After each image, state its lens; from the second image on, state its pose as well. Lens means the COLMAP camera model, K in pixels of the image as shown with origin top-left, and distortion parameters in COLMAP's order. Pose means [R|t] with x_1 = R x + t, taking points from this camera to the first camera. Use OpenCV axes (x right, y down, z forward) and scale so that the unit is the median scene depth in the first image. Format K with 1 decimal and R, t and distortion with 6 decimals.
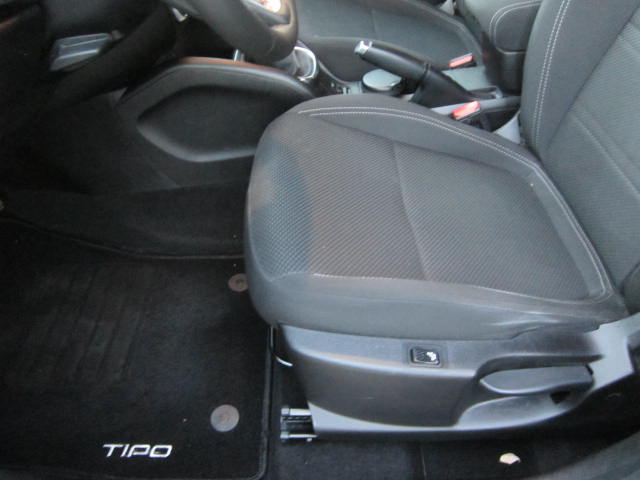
lens RADIAL K [[542.0, 0, 320.0], [0, 542.0, 240.0], [0, 0, 1]] dist [-0.007492, -0.003887]
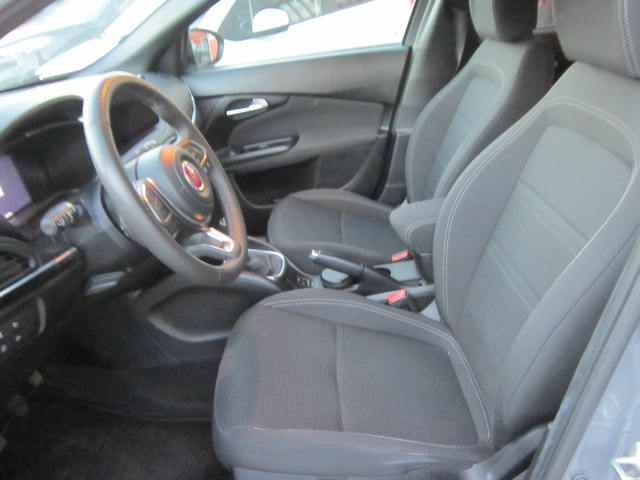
lens RADIAL K [[535.0, 0, 320.0], [0, 535.0, 240.0], [0, 0, 1]] dist [-0.029404, 0.000407]
pose [[0.998392, -0.035645, -0.044069, 0.149882], [0.021123, 0.955480, -0.294299, 0.005381], [0.052598, 0.292896, 0.954697, -0.286656]]
